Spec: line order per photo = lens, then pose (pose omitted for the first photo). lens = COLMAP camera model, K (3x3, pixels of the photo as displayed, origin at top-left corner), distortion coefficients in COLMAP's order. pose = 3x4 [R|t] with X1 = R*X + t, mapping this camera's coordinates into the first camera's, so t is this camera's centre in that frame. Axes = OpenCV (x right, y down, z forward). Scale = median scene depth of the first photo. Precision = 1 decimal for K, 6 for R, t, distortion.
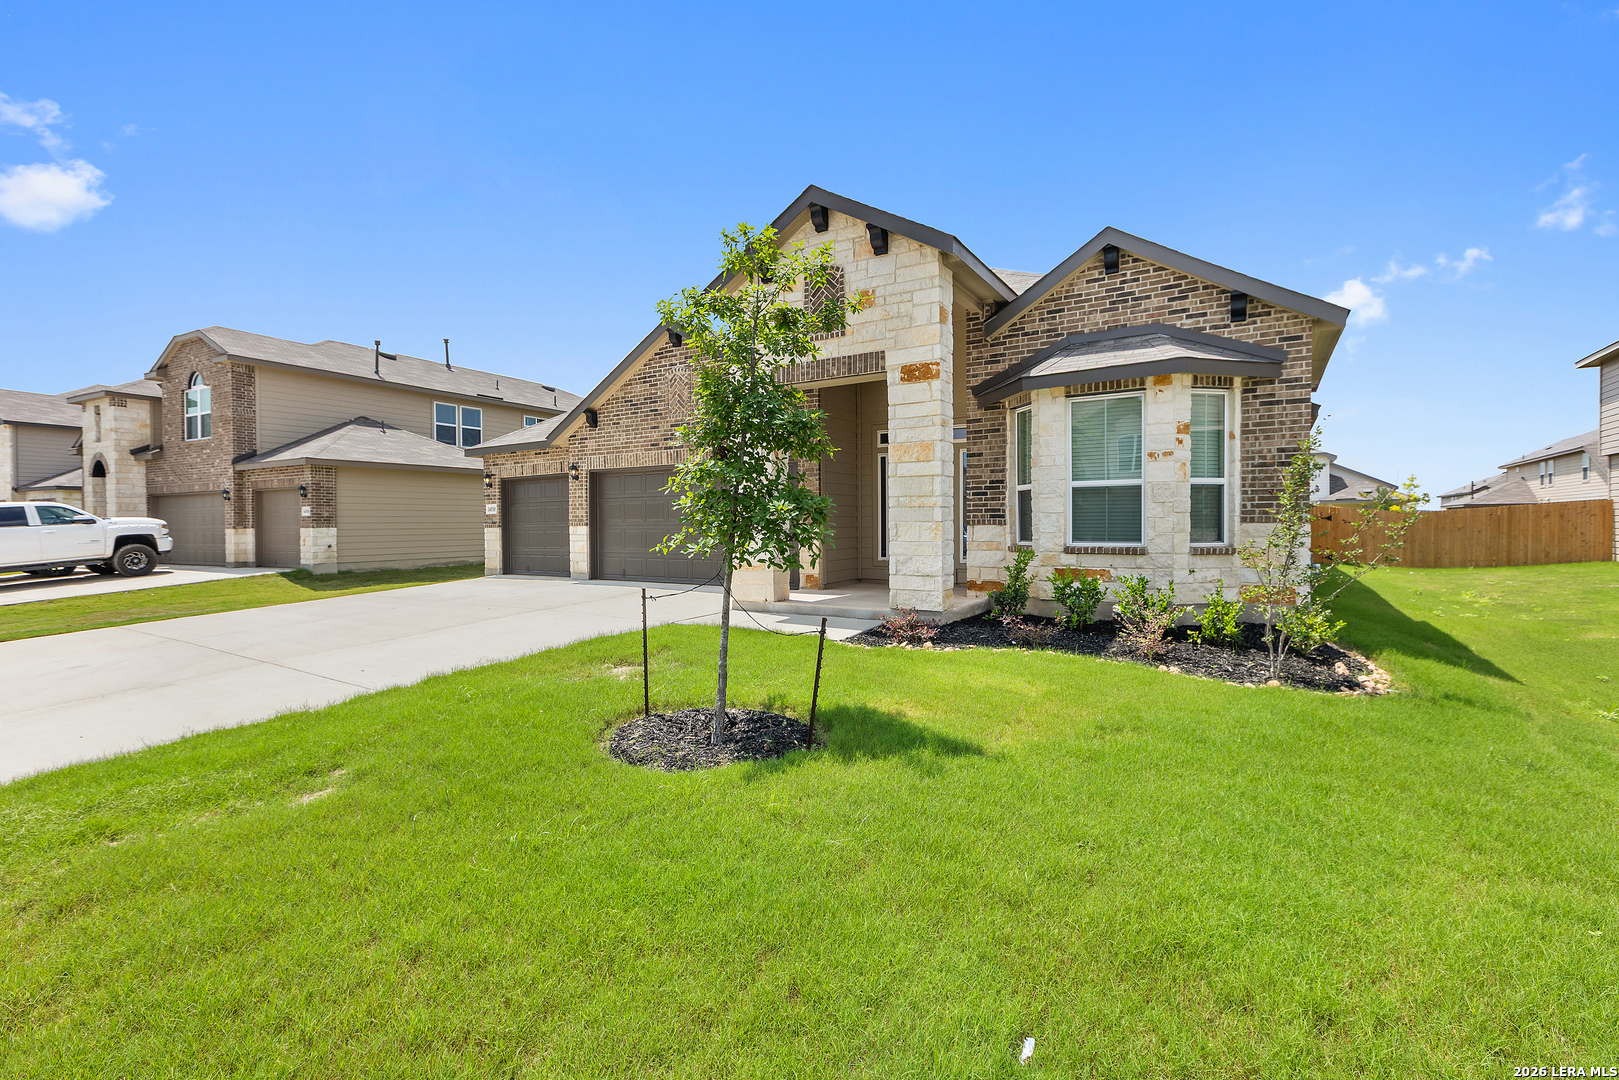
lens RADIAL K [[710.1, 0, 809.5], [0, 710.1, 540.0], [0, 0, 1]] dist [-0.000134, 0.000035]
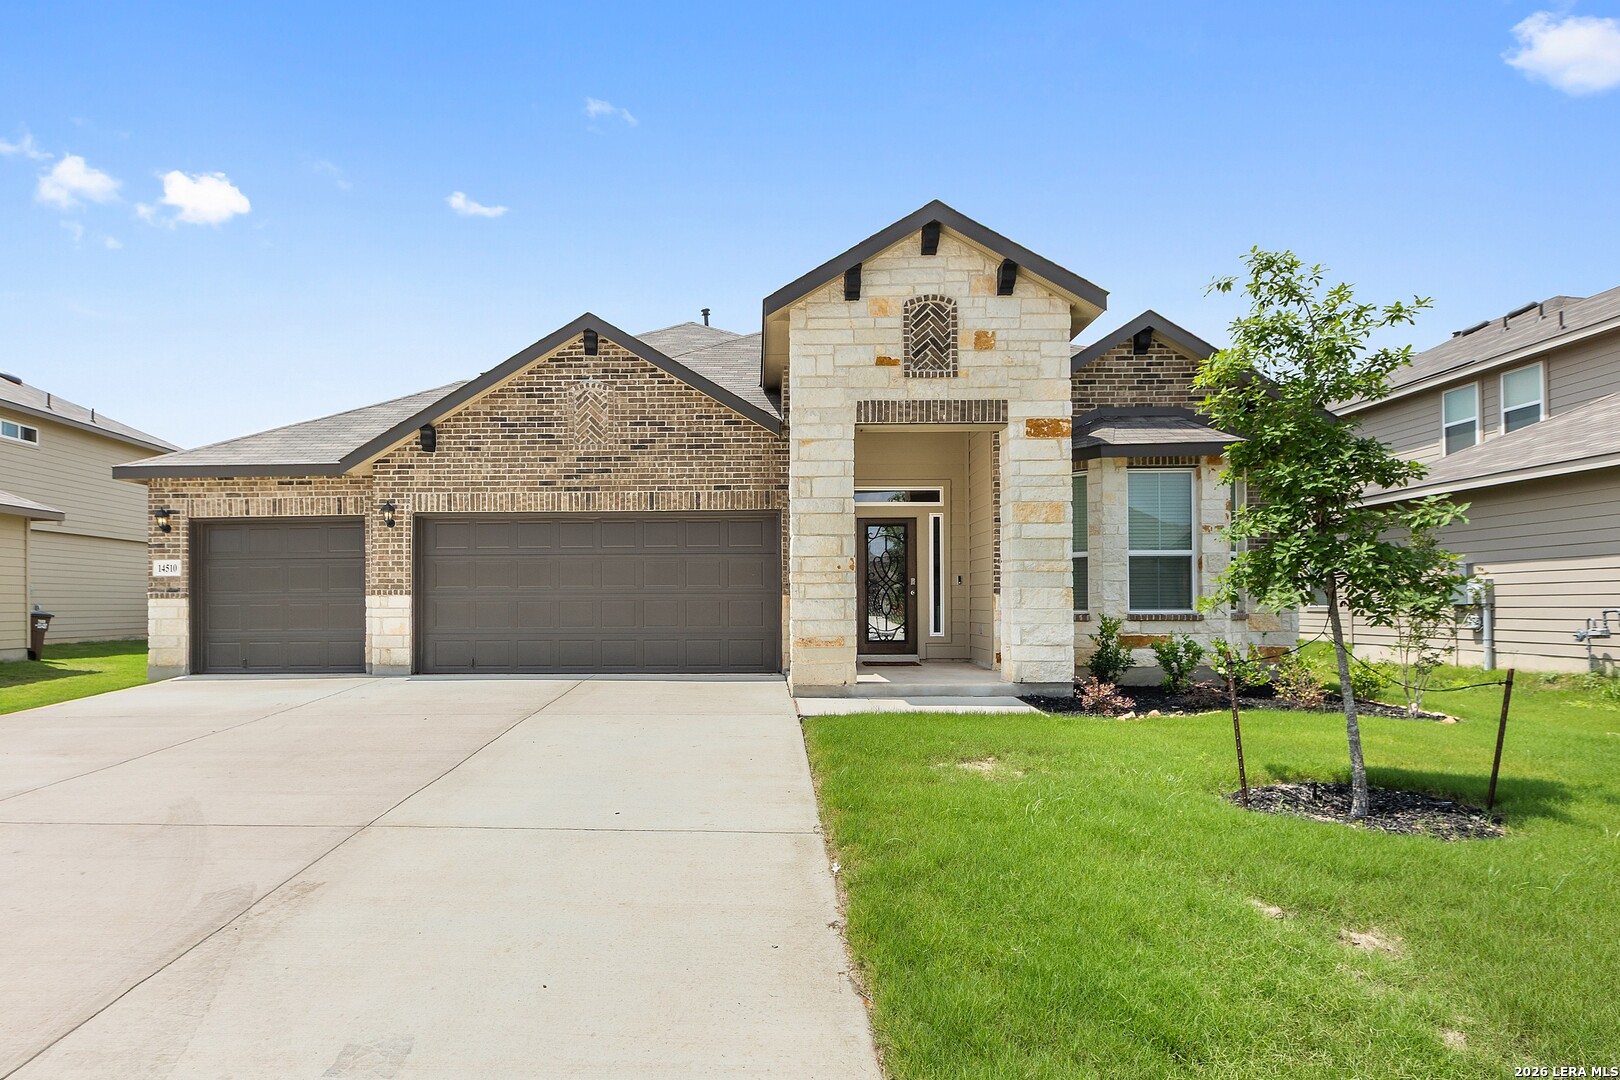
lens RADIAL K [[817.8, 0, 809.0], [0, 817.8, 603.4], [0, 0, 1]] dist [0.001037, -0.000094]
pose [[0.862128, 0.002526, 0.506684, -0.618487], [0.009731, 0.999721, -0.021541, 0.014335], [-0.506596, 0.023502, 0.861863, 0.218408]]
